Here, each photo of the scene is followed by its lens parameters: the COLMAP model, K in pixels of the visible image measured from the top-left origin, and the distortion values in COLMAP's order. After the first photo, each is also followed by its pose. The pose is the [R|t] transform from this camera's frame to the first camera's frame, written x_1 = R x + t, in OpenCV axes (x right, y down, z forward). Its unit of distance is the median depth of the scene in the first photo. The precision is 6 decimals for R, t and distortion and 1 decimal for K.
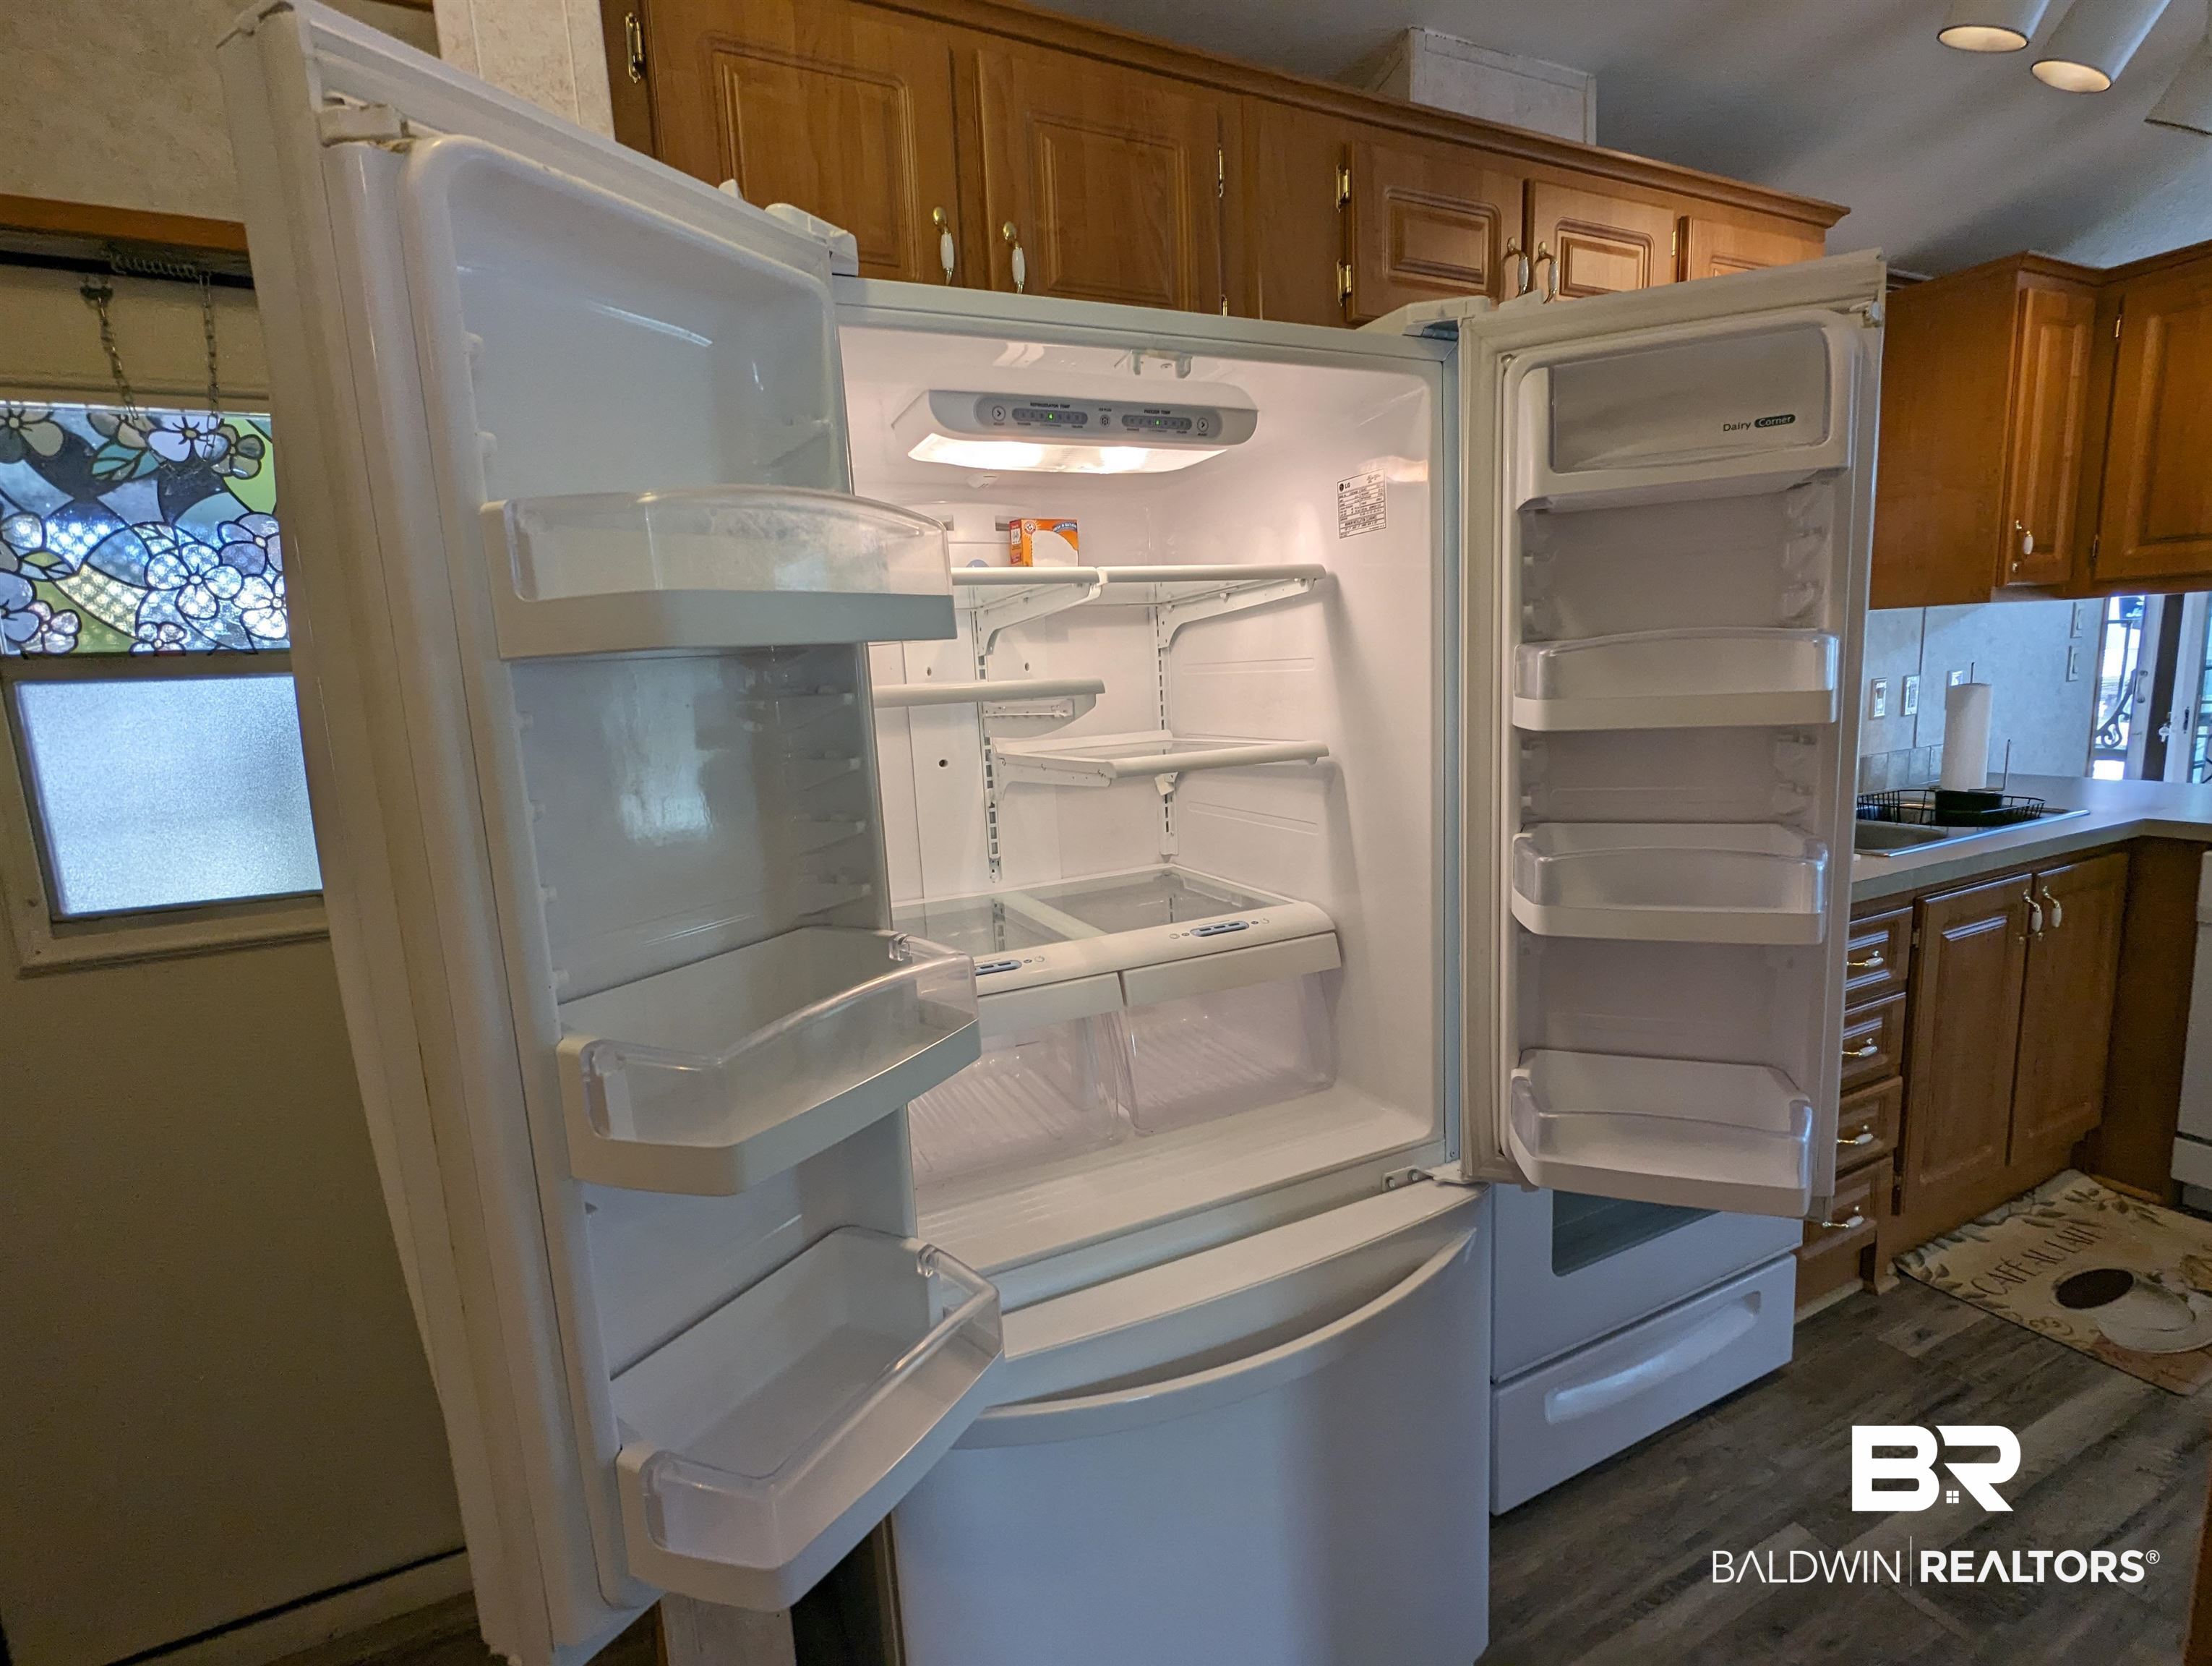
lens RADIAL K [[1045.7, 0, 1105.0], [0, 1045.7, 828.2], [0, 0, 1]] dist [-0.005238, 0.002102]
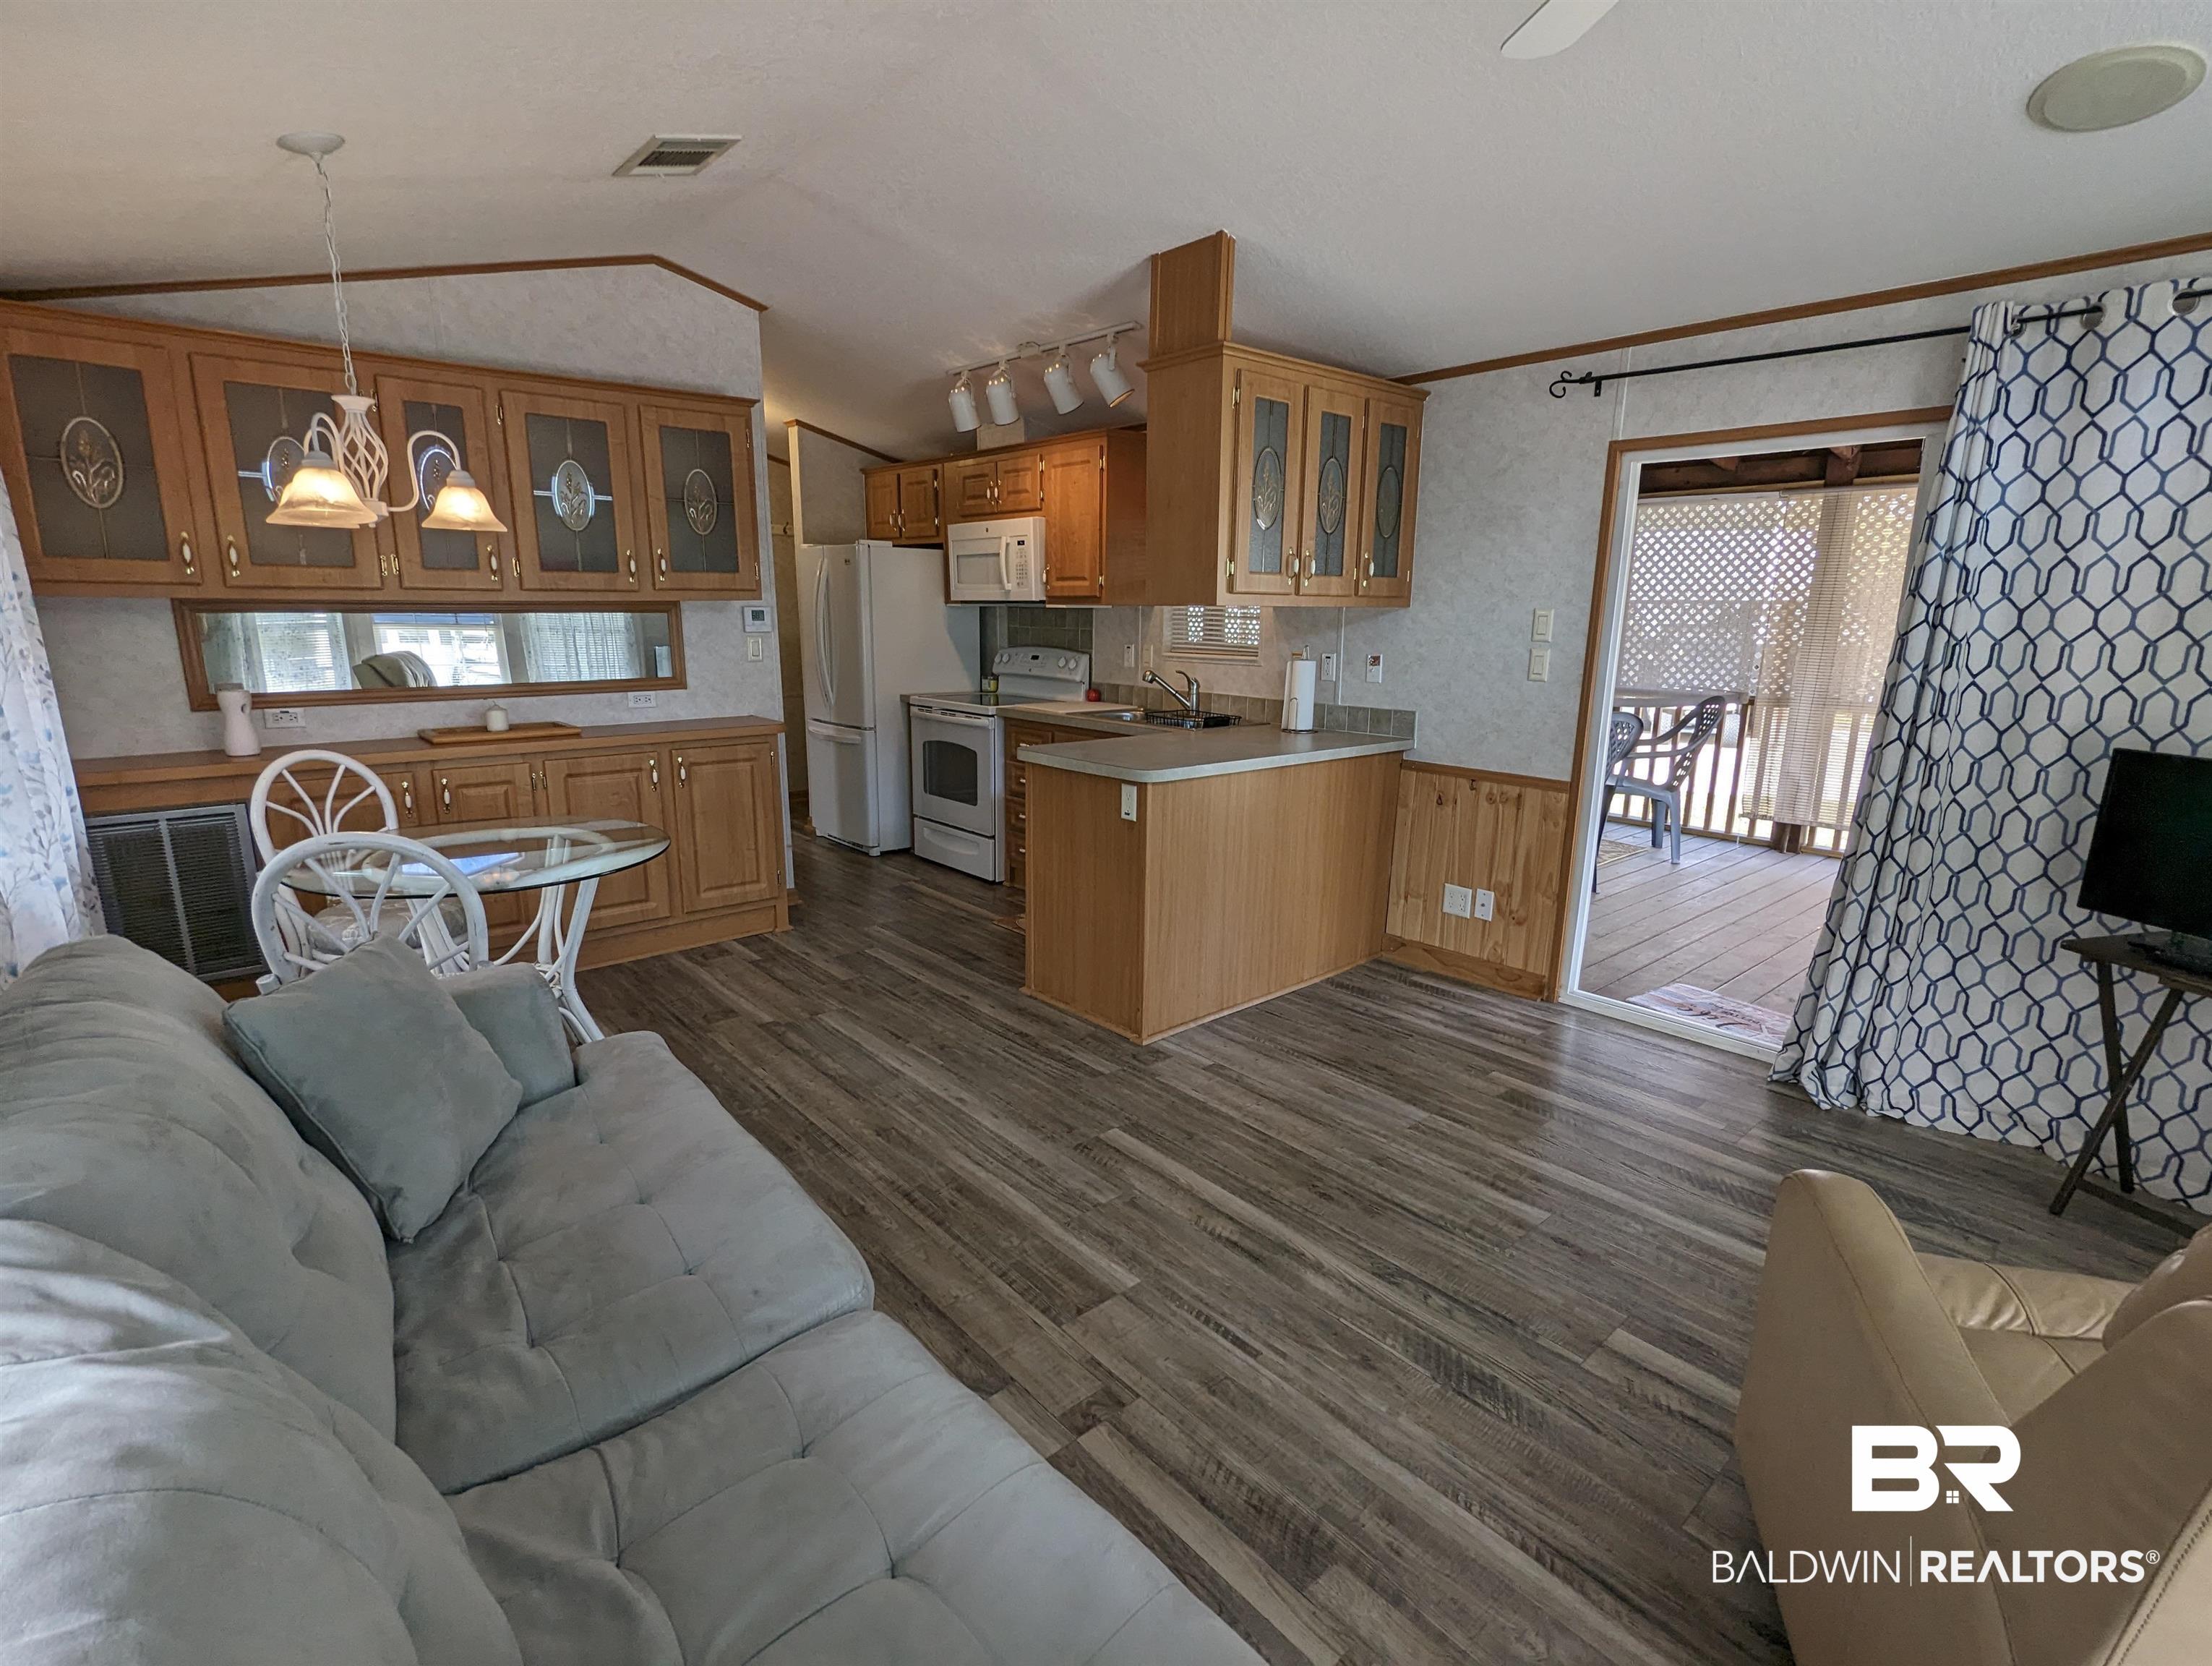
lens RADIAL K [[1045.7, 0, 1107.4], [0, 1045.7, 833.8], [0, 0, 1]] dist [-0.005238, 0.002102]
pose [[0.258615, 0.253437, -0.932142, 2.757989], [-0.171764, 0.961657, 0.213807, -0.213571], [0.950587, 0.104815, 0.292230, 0.394510]]
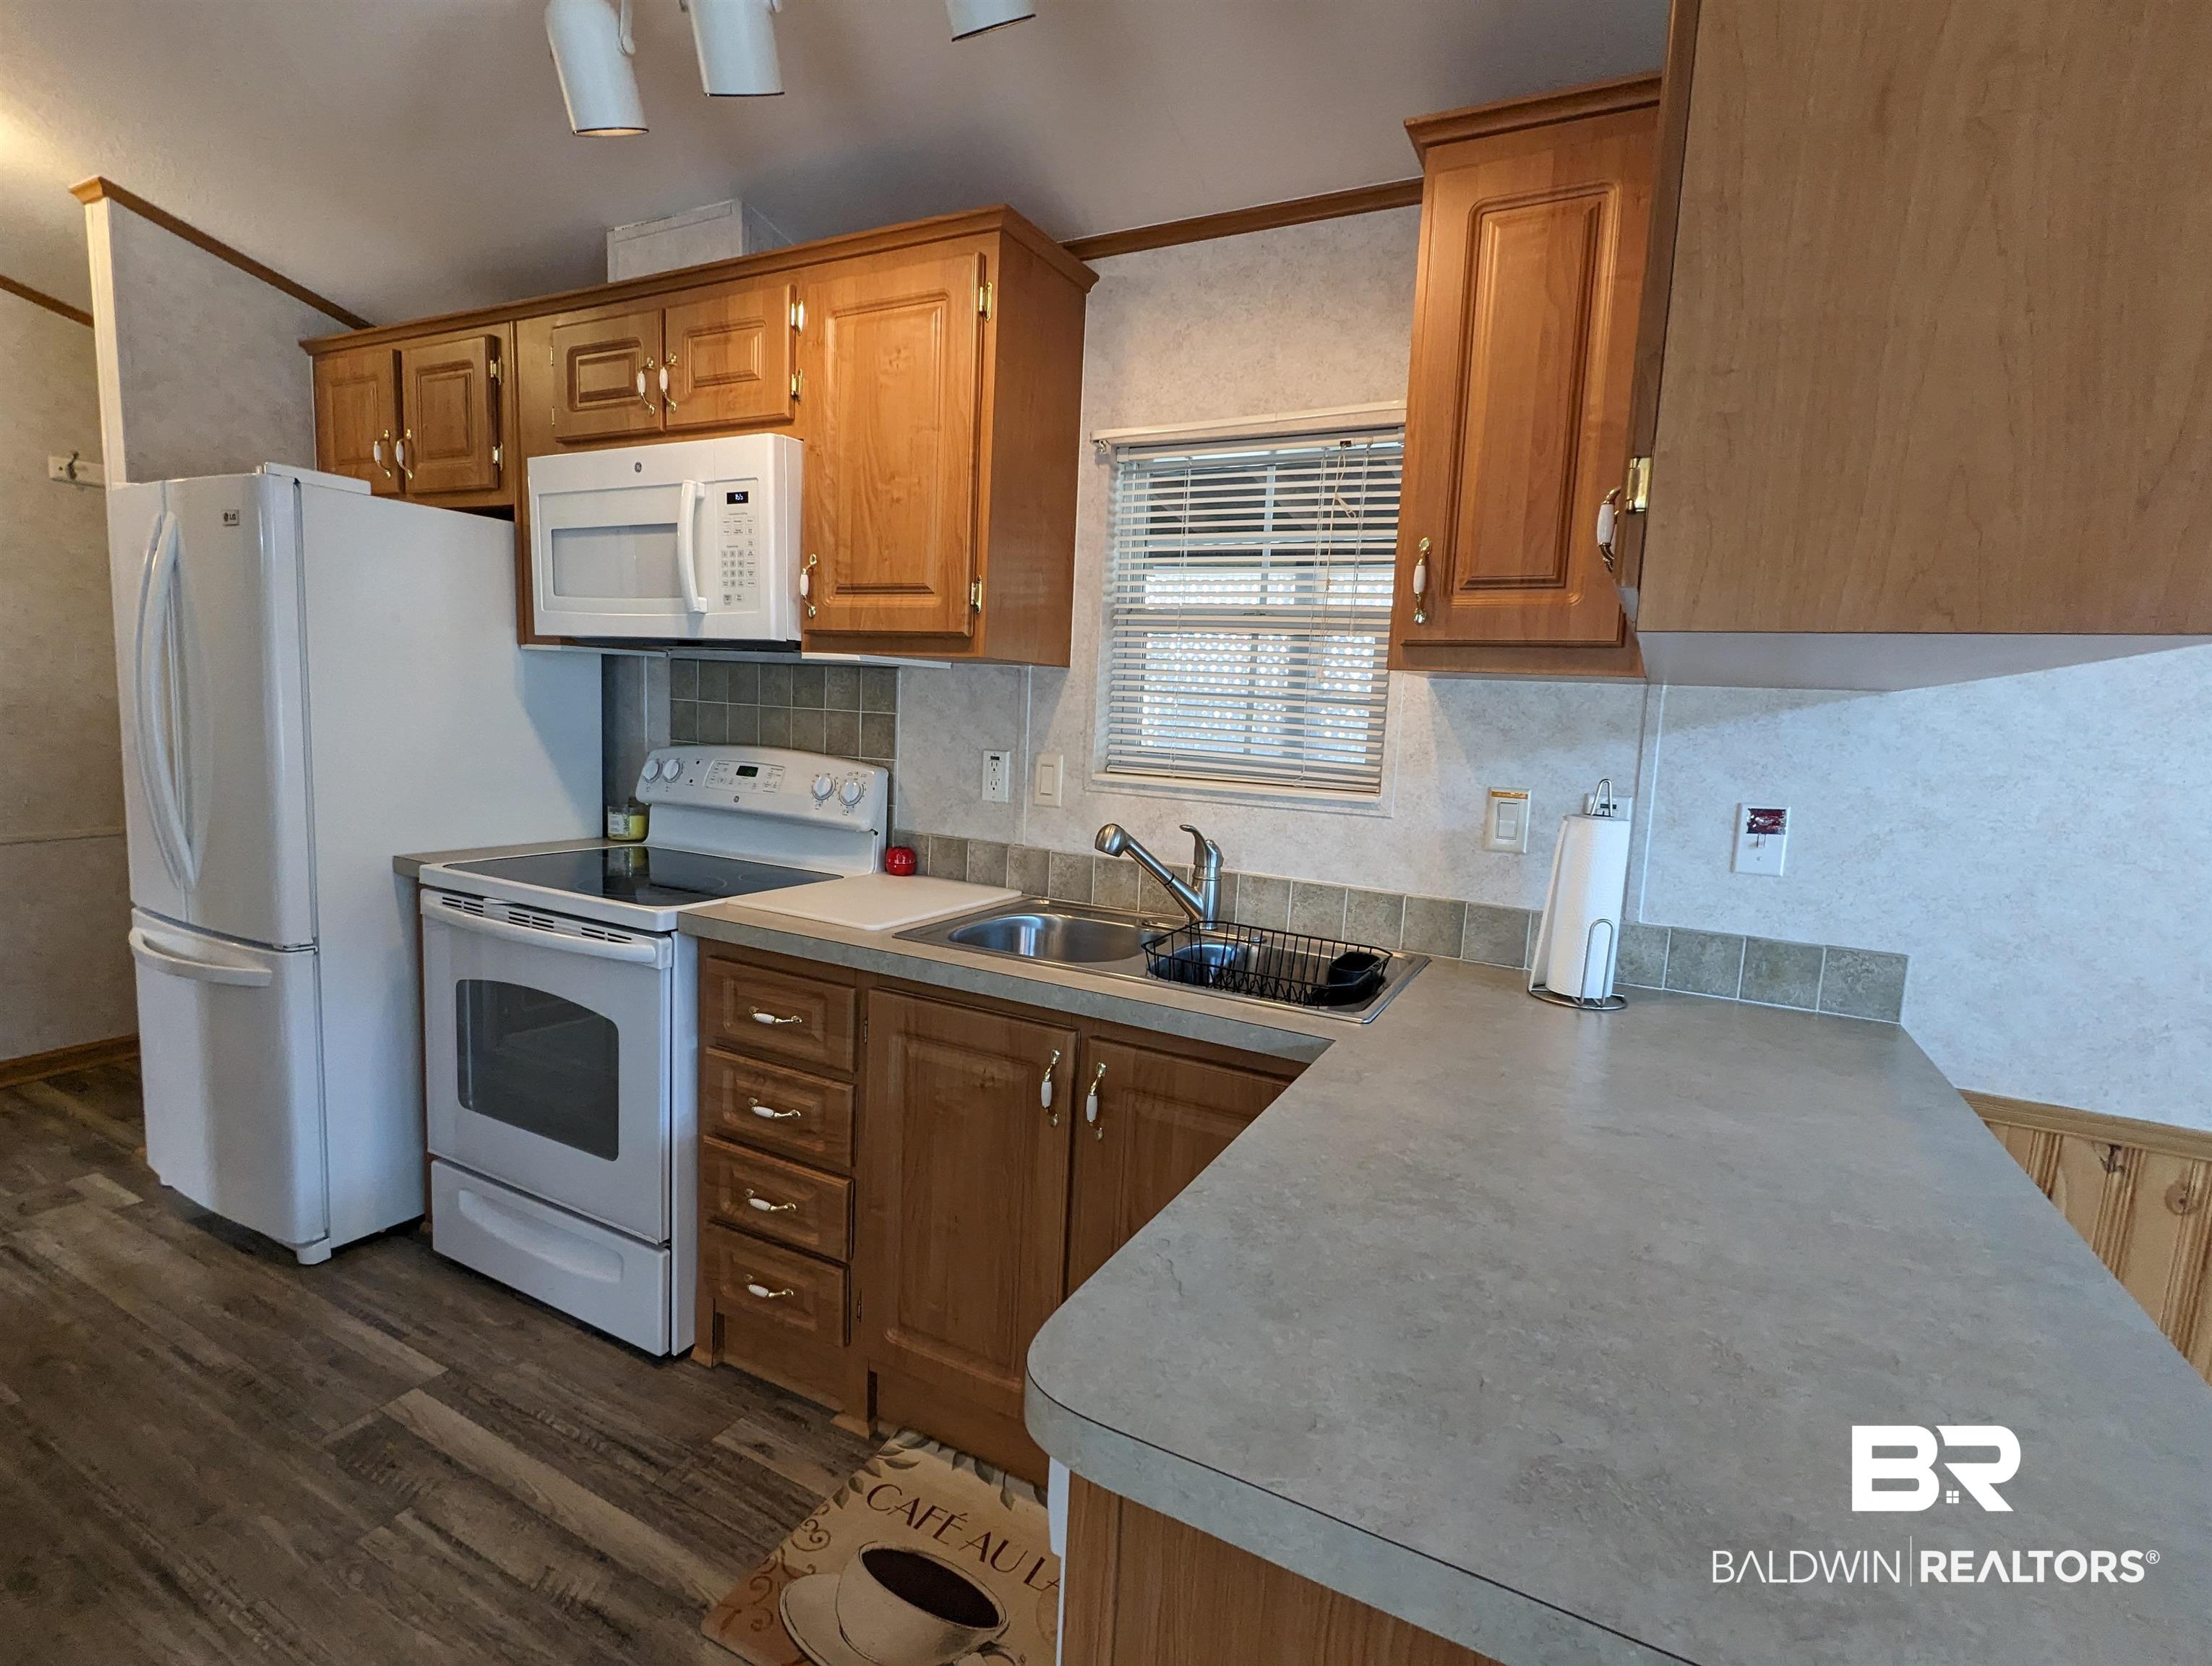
lens RADIAL K [[1045.7, 0, 1112.1], [0, 1045.7, 833.0], [0, 0, 1]] dist [-0.005238, 0.002102]
pose [[0.592713, 0.175705, -0.786015, 1.399288], [-0.200919, 0.977317, 0.066961, -0.143258], [0.779951, 0.118237, 0.614571, 0.540798]]
